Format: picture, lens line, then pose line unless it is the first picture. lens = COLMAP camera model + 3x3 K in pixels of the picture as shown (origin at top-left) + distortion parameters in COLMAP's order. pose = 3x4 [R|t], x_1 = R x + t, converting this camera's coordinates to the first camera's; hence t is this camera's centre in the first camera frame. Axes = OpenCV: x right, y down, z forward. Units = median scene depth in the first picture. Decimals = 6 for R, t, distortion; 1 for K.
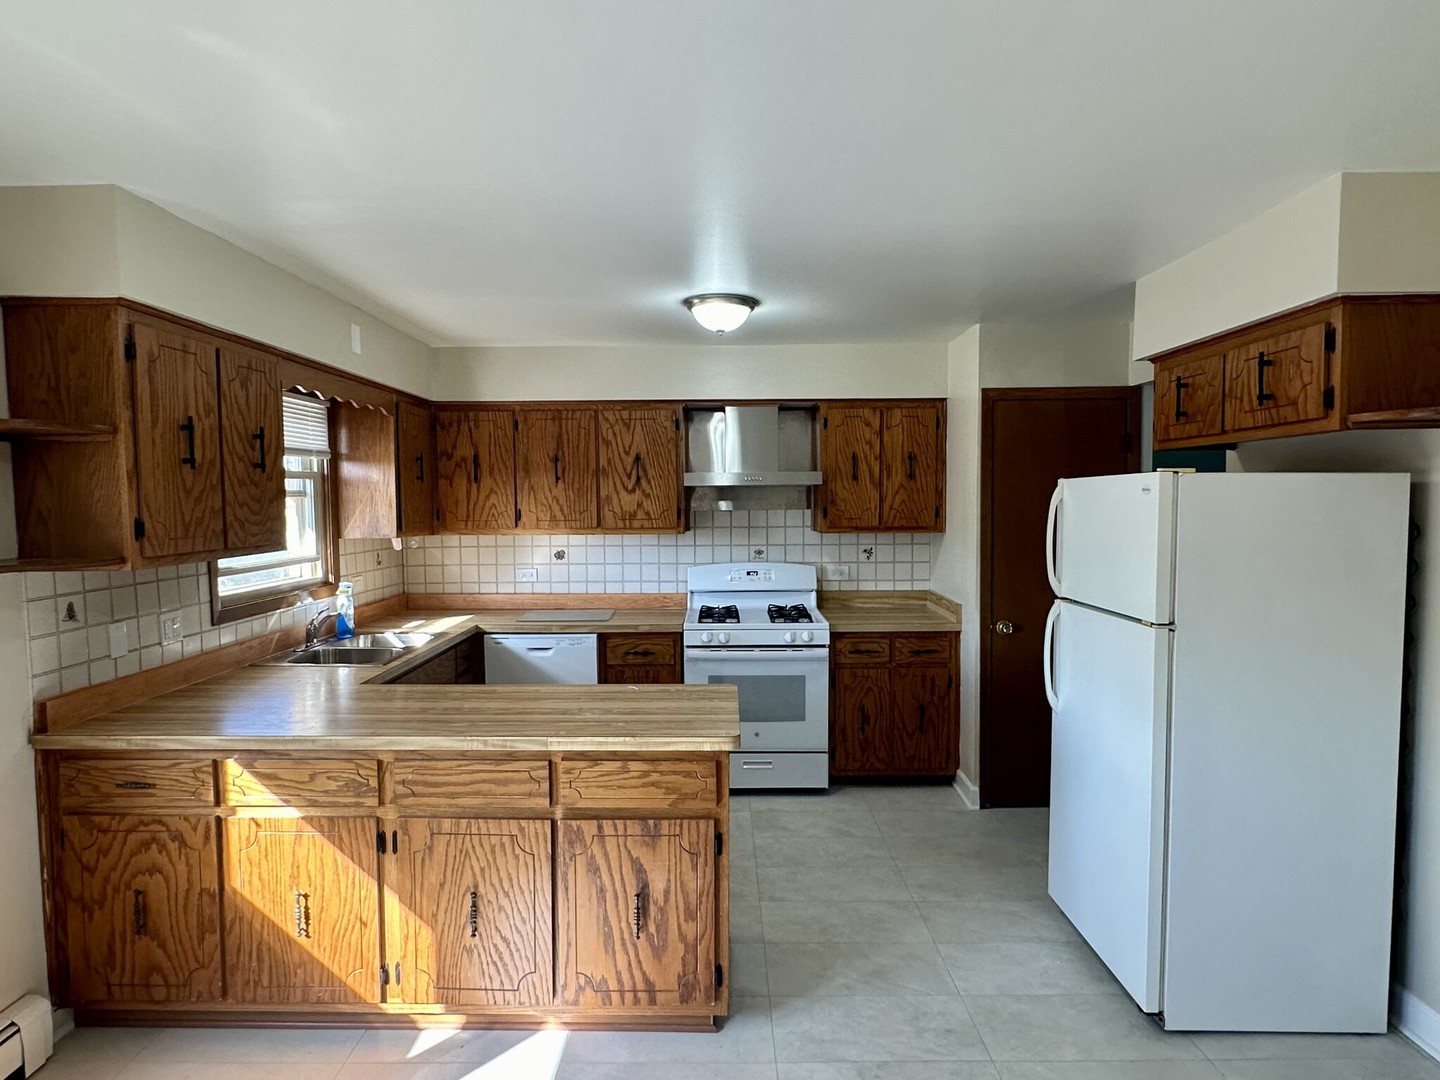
lens RADIAL K [[828.8, 0, 715.2], [0, 828.8, 542.4], [0, 0, 1]] dist [-0.006949, 0.003310]
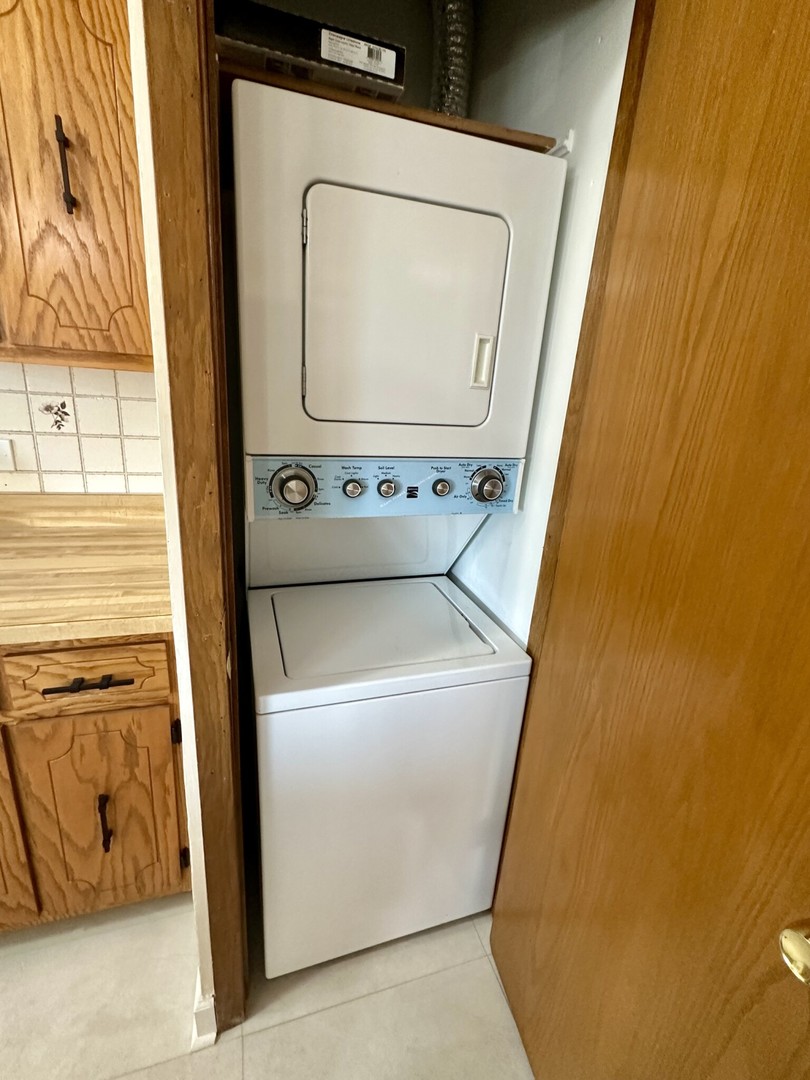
lens RADIAL K [[473.8, 0, 404.2], [0, 473.8, 537.4], [0, 0, 1]] dist [0.001272, 0.000046]
pose [[0.943054, -0.021056, 0.331974, 0.491181], [-0.066659, 0.965788, 0.250619, 0.000198], [-0.325893, -0.258477, 0.909386, 1.187349]]
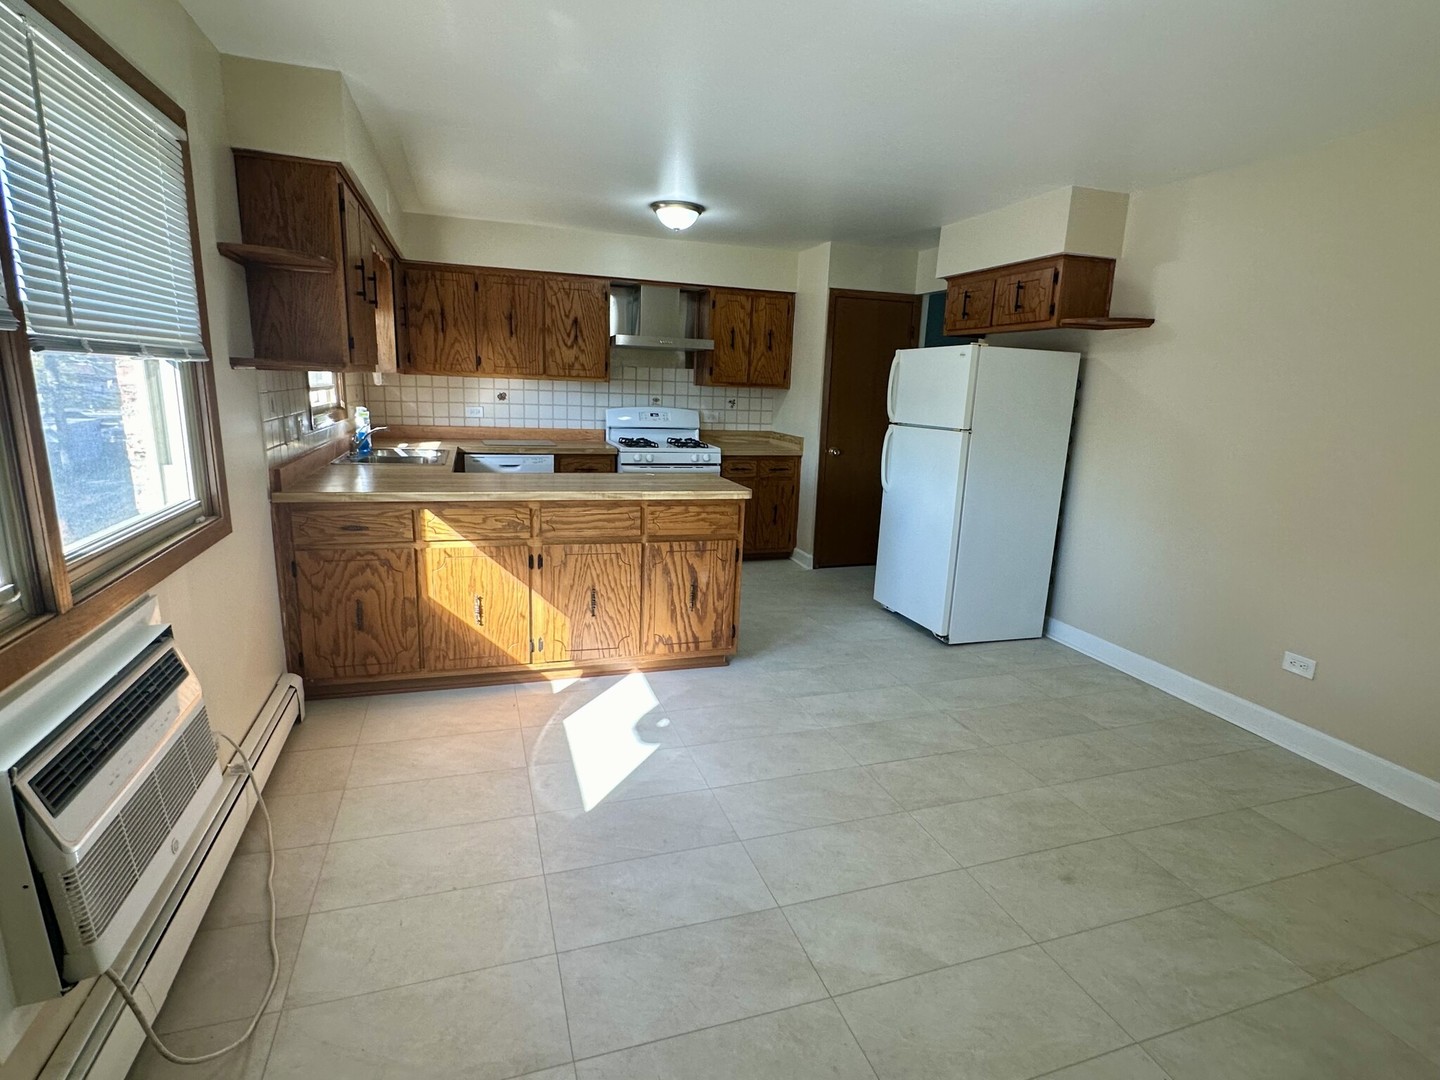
lens RADIAL K [[733.1, 0, 717.1], [0, 733.1, 537.5], [0, 0, 1]] dist [-0.000431, -0.000275]
pose [[0.944759, -0.025421, 0.326778, -0.438474], [-0.026390, 0.987851, 0.153147, 0.084288], [-0.326701, -0.153311, 0.932610, -0.318431]]
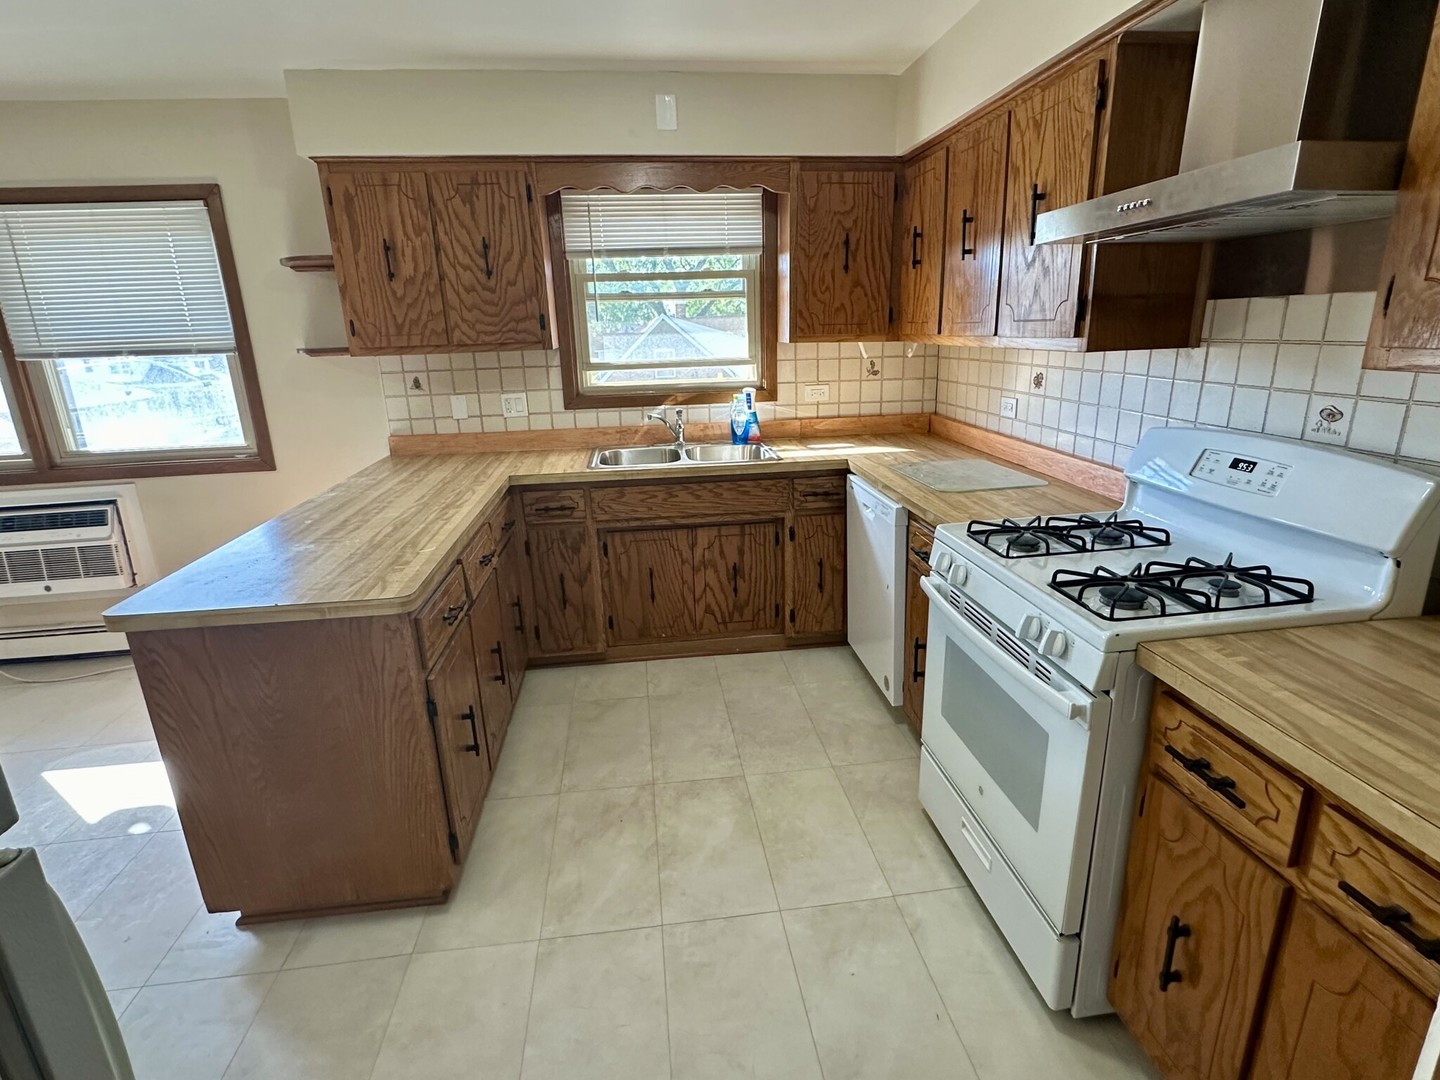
lens RADIAL K [[733.1, 0, 720.0], [0, 733.1, 541.2], [0, 0, 1]] dist [-0.000431, -0.000275]
pose [[0.127662, 0.285012, -0.949985, 0.598297], [-0.027230, 0.958468, 0.283898, -0.033190], [0.991444, -0.010375, 0.130121, 1.219663]]
